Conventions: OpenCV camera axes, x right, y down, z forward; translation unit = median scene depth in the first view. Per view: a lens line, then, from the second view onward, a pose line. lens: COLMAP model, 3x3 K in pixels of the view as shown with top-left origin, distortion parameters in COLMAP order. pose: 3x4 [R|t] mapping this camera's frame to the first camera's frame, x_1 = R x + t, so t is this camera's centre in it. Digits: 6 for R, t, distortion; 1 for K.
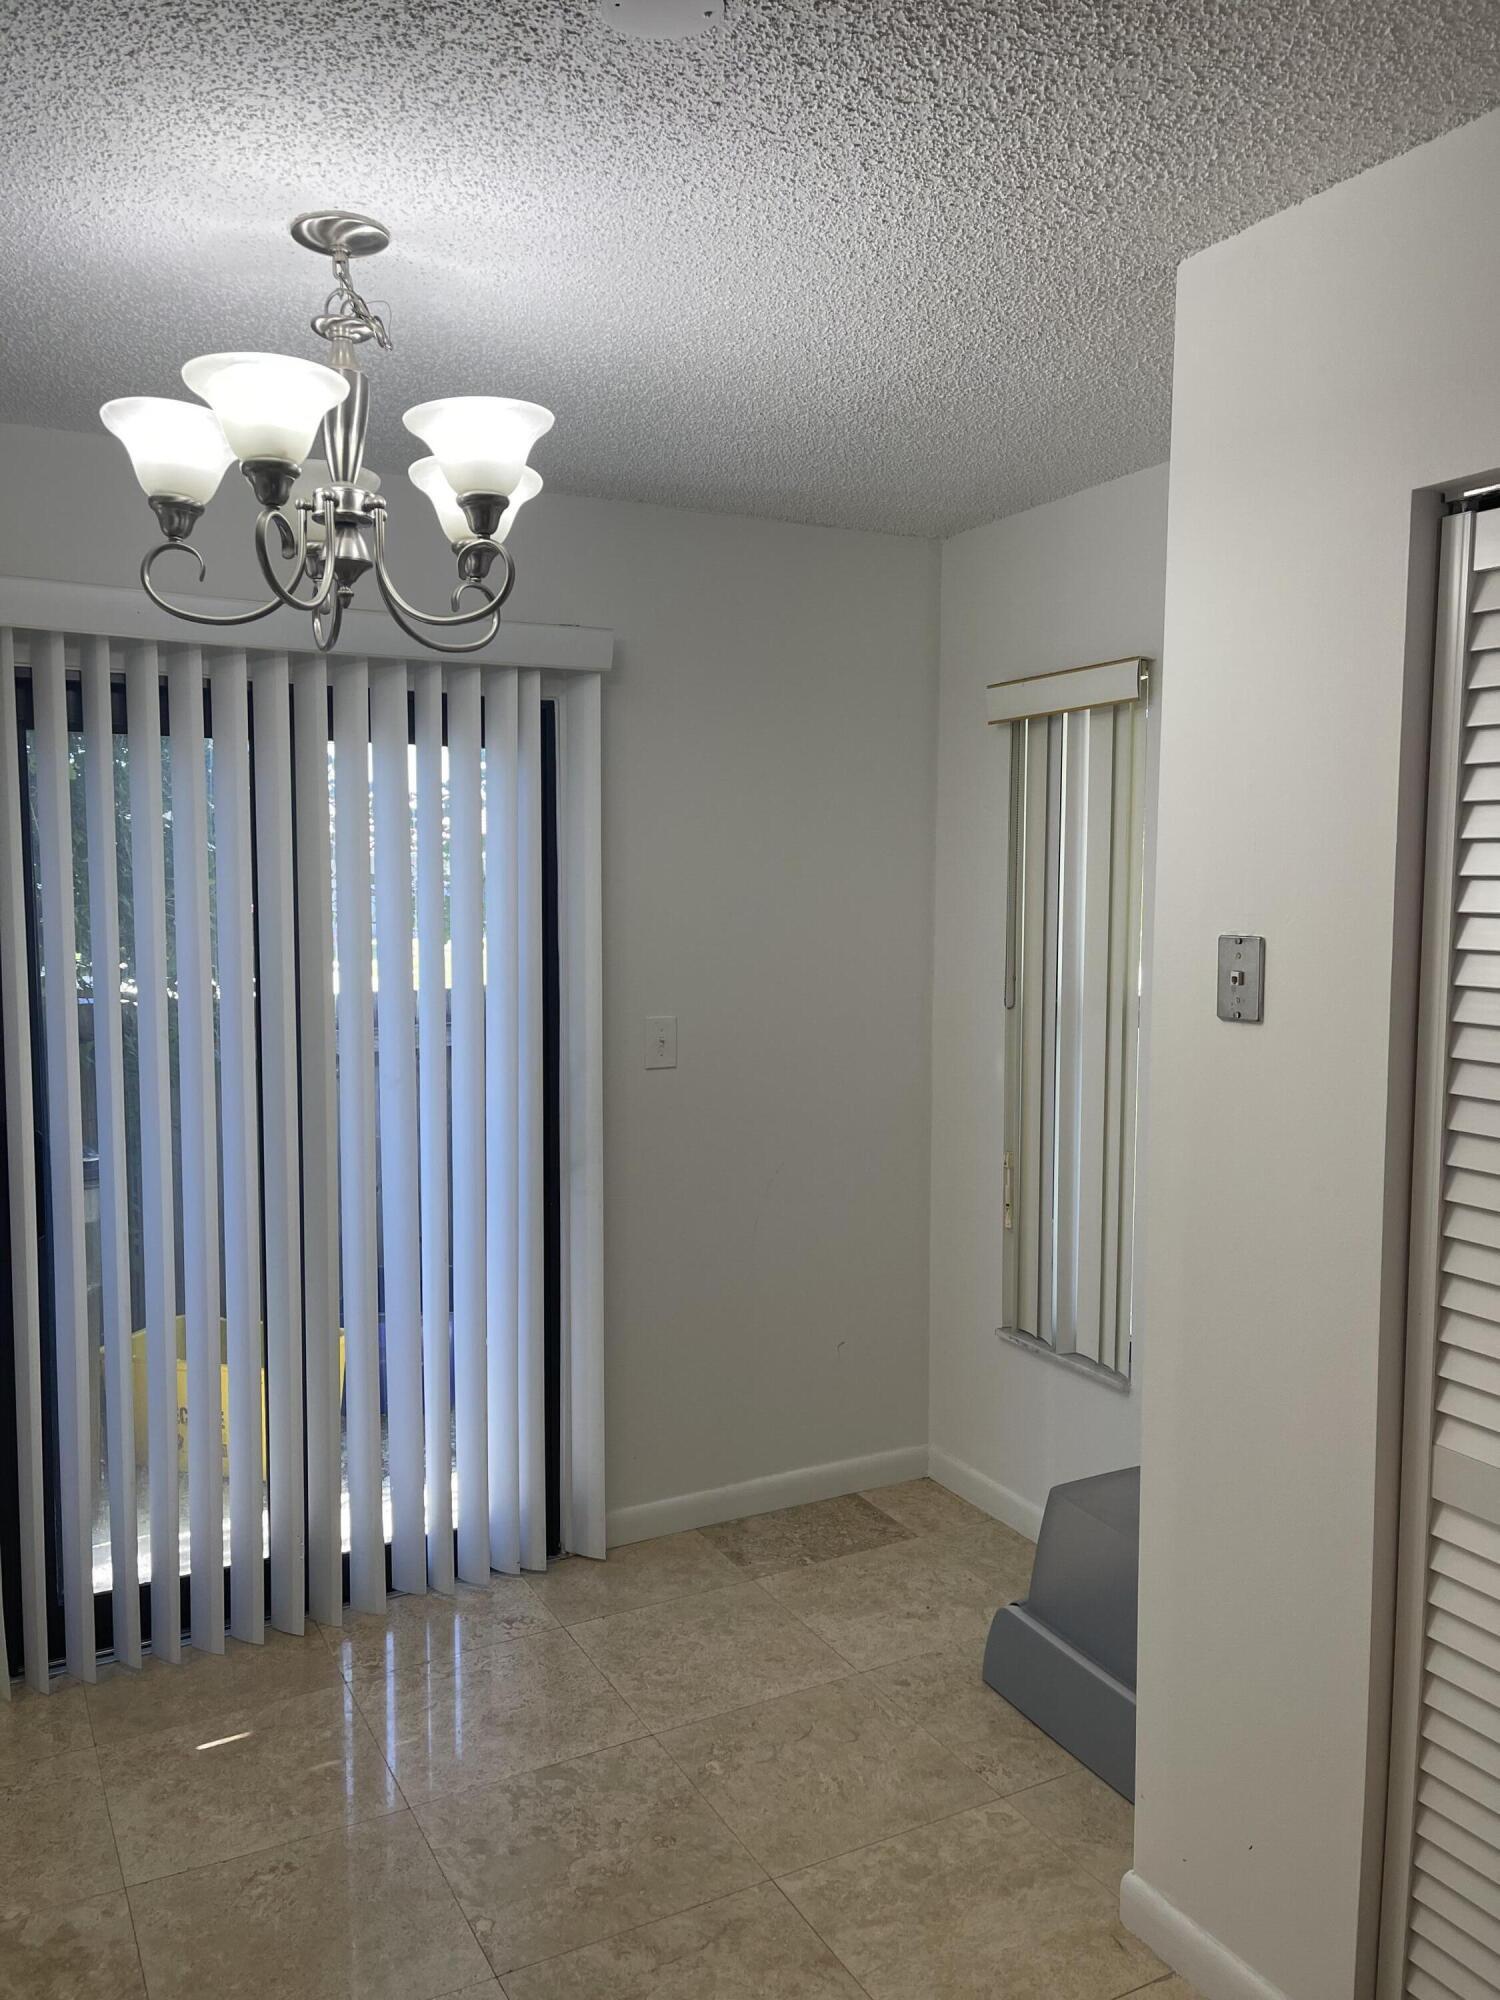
lens RADIAL K [[1494.2, 0, 750.0], [0, 1494.2, 1000.0], [0, 0, 1]] dist [0.056091, -0.092654]
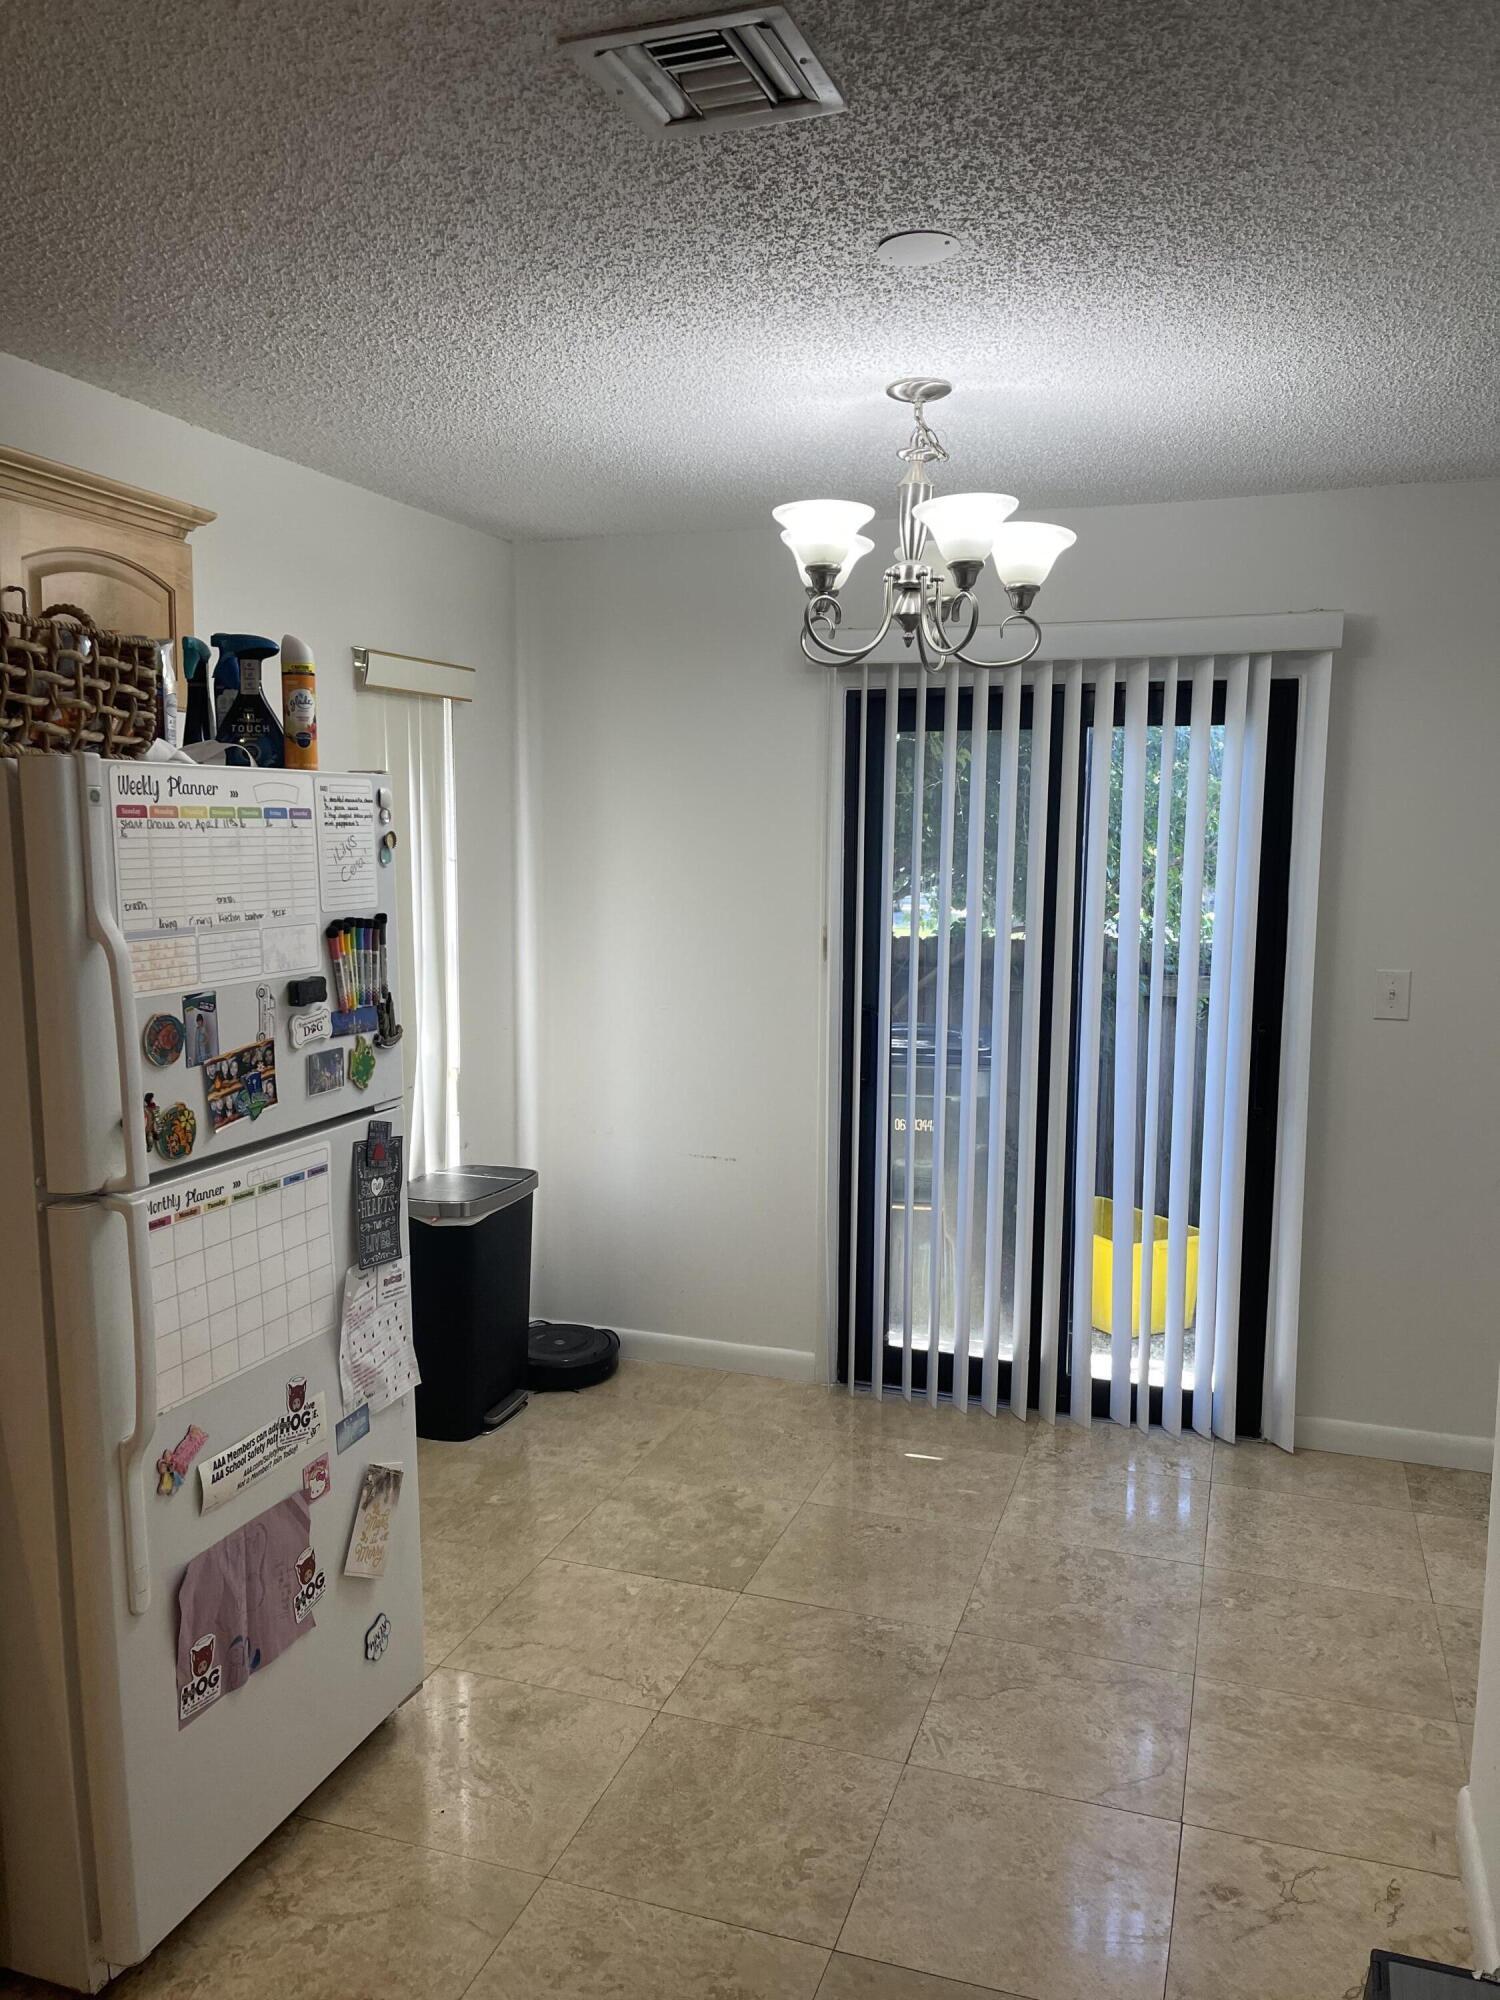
lens RADIAL K [[1494.2, 0, 750.0], [0, 1494.2, 1000.0], [0, 0, 1]] dist [0.056091, -0.092654]
pose [[0.666302, 0.074621, -0.741939, 0.463452], [-0.064870, 0.997009, 0.042019, 0.018502], [0.742855, 0.020132, 0.669149, -0.050573]]
